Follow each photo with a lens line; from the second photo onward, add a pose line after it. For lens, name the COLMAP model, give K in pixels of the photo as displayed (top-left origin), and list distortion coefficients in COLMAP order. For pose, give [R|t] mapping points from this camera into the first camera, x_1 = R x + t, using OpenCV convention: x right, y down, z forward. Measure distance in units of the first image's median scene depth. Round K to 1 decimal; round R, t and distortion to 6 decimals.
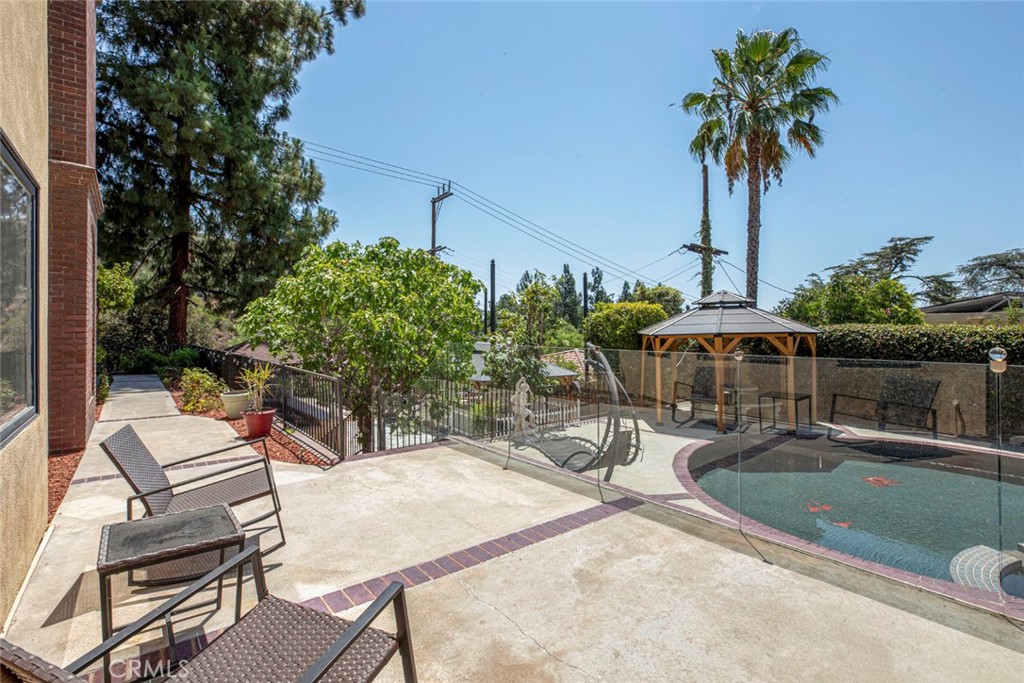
lens RADIAL K [[472.8, 0, 510.4], [0, 472.8, 329.2], [0, 0, 1]] dist [-0.017546, 0.003719]
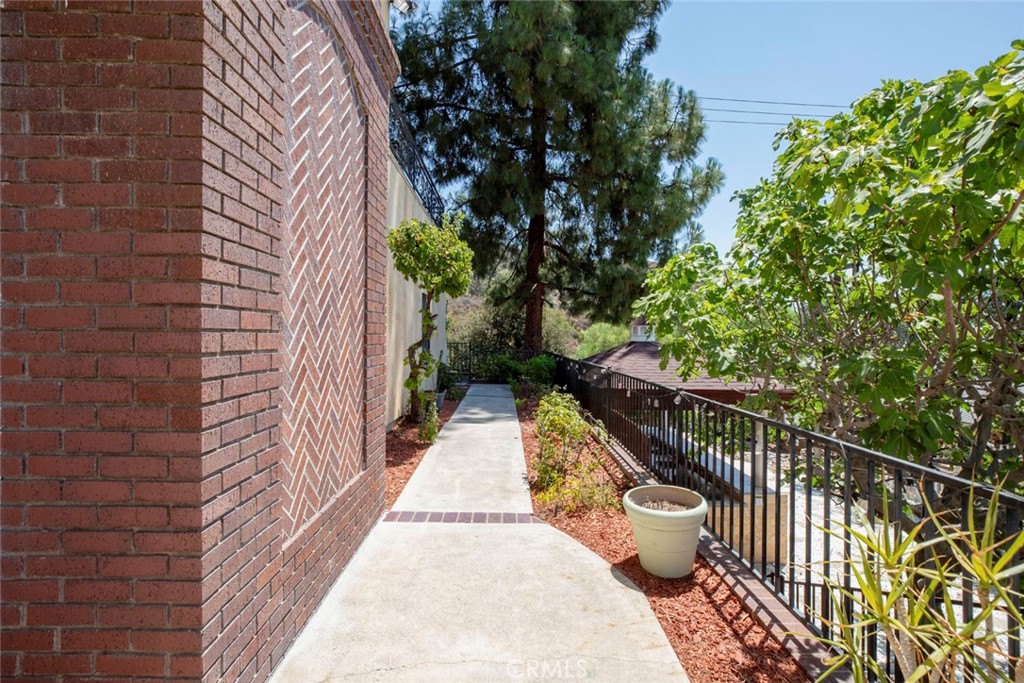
lens RADIAL K [[472.8, 0, 514.2], [0, 472.8, 340.1], [0, 0, 1]] dist [-0.017546, 0.003719]
pose [[0.789116, 0.008314, -0.614188, -0.192021], [-0.004520, 0.999960, 0.007730, 0.006752], [0.614228, -0.003324, 0.789122, 0.276054]]
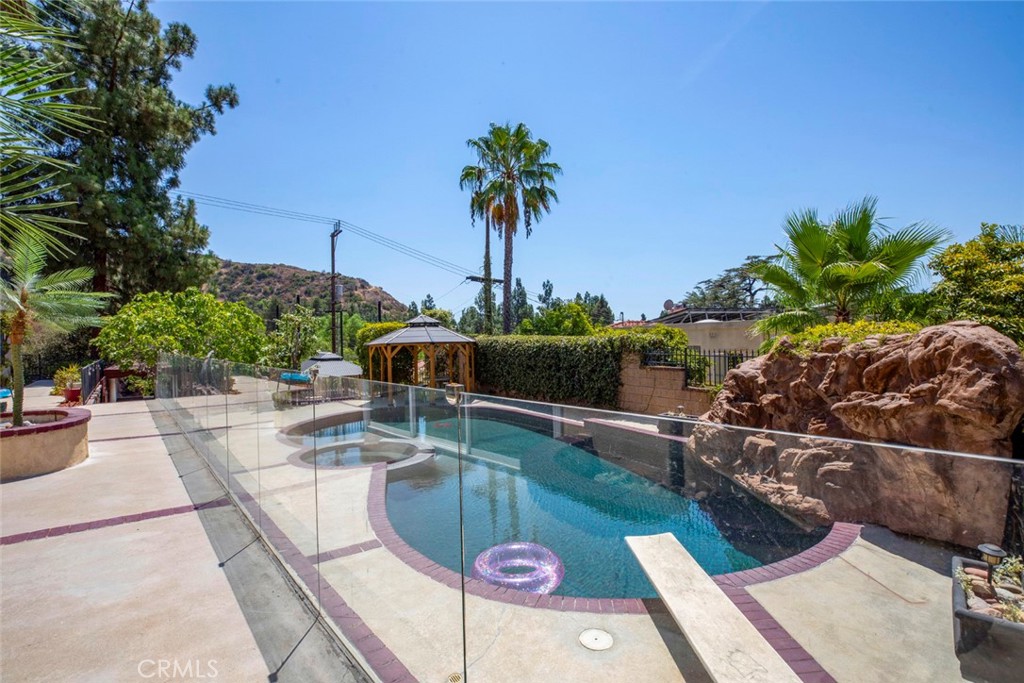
lens RADIAL K [[472.8, 0, 505.2], [0, 472.8, 341.4], [0, 0, 1]] dist [-0.017546, 0.003719]
pose [[0.999835, -0.016558, 0.007502, 0.441770], [0.016530, 0.999856, 0.003811, 0.002182], [-0.007564, -0.003687, 0.999965, -0.345106]]
